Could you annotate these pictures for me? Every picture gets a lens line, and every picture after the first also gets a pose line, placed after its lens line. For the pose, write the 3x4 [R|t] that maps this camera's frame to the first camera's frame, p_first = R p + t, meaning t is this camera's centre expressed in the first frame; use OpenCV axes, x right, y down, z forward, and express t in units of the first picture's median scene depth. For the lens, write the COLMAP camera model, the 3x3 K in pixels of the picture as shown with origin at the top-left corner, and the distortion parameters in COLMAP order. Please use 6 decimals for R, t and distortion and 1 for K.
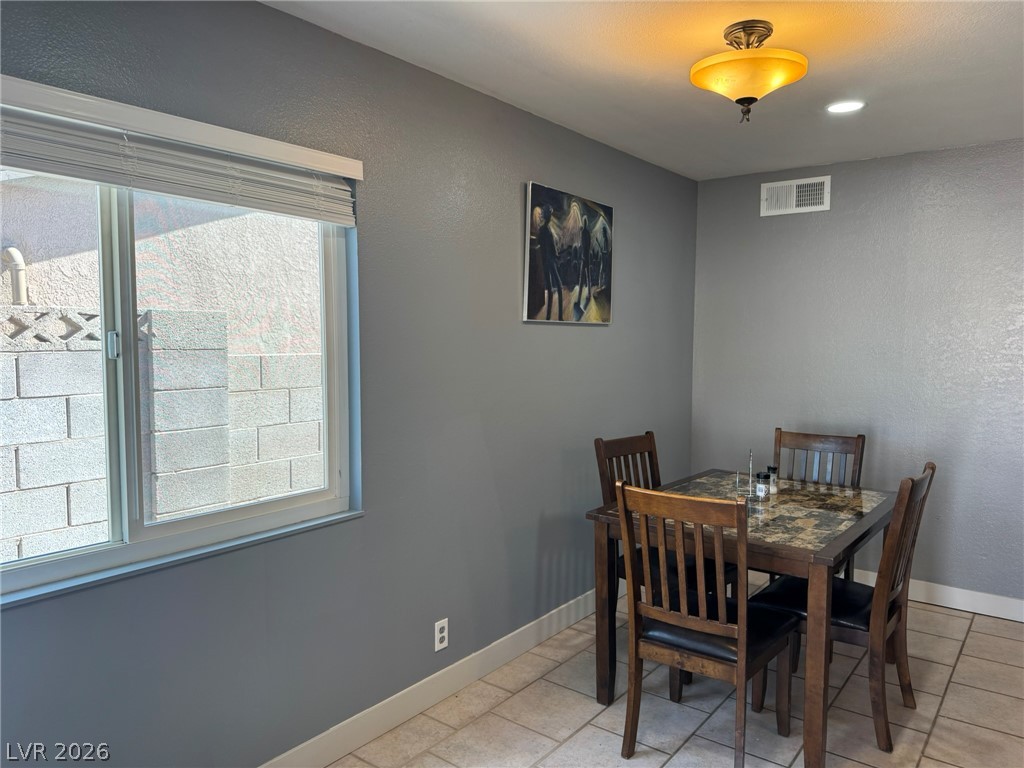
lens RADIAL K [[719.4, 0, 509.2], [0, 719.4, 388.0], [0, 0, 1]] dist [0.059488, -0.099883]
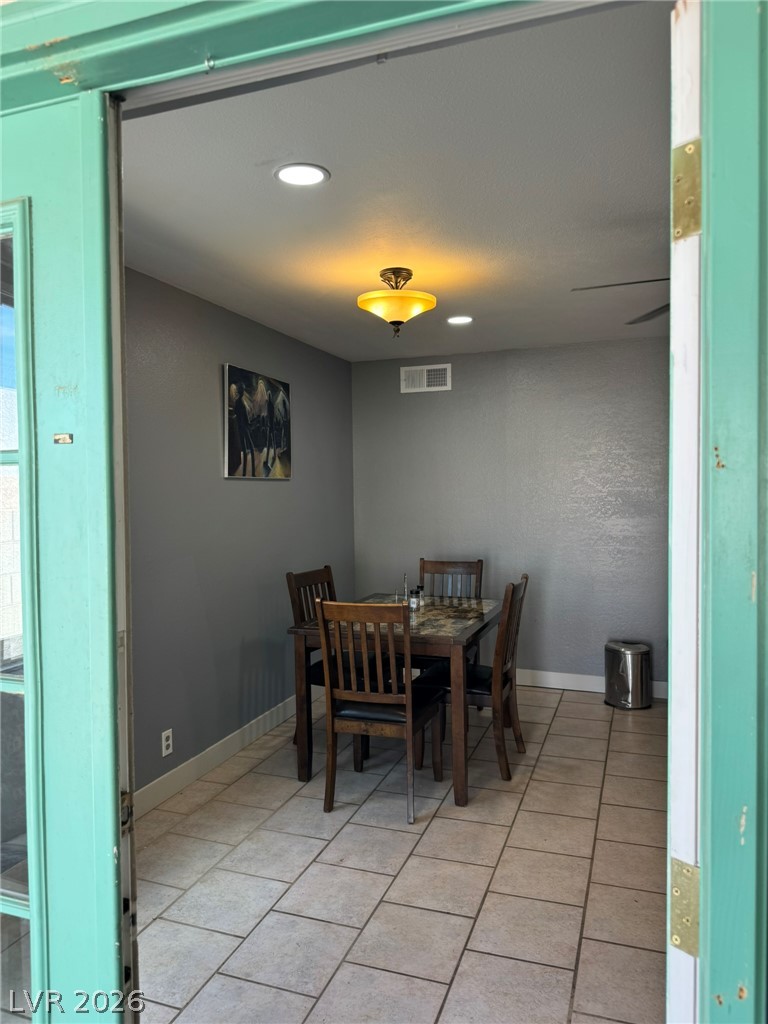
lens RADIAL K [[727.7, 0, 384.0], [0, 727.7, 512.0], [0, 0, 1]] dist [-0.003218, -0.001732]
pose [[0.948766, -0.025958, 0.314910, -0.122031], [0.038632, 0.998672, -0.034071, 0.018146], [-0.313608, 0.044491, 0.948510, -0.257296]]
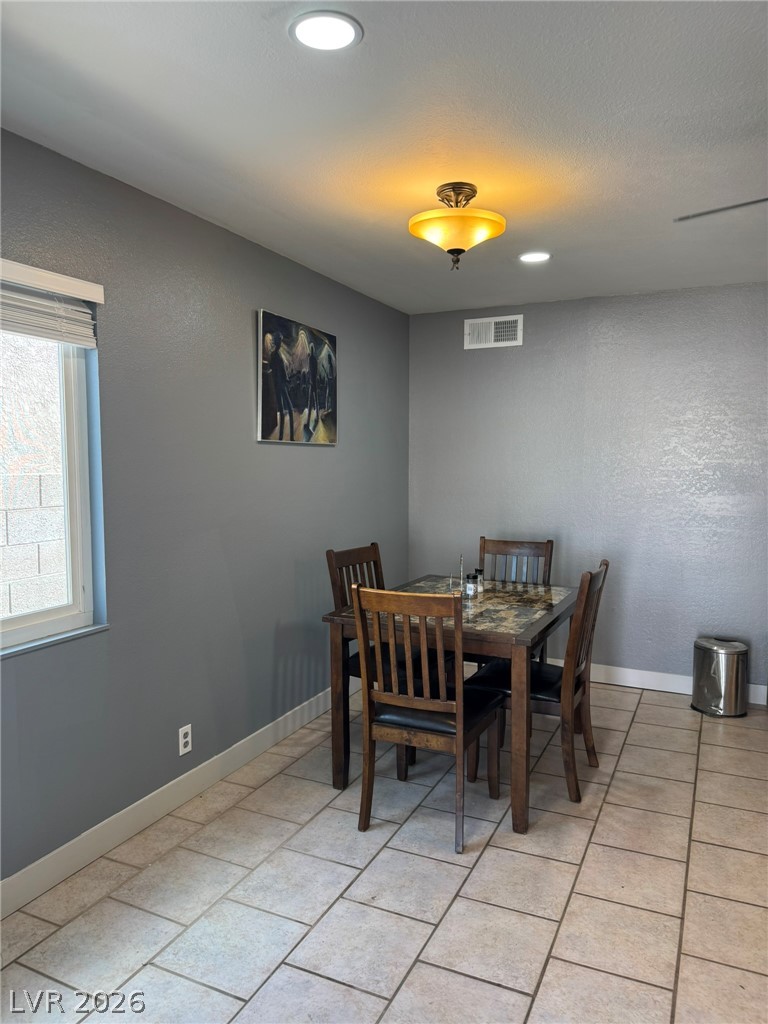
lens RADIAL K [[719.4, 0, 377.9], [0, 719.4, 515.6], [0, 0, 1]] dist [0.059488, -0.099883]
pose [[0.976211, -0.018669, 0.216017, -0.042307], [0.016977, 0.999809, 0.009688, 0.010761], [-0.216157, -0.005790, 0.976341, -0.084464]]
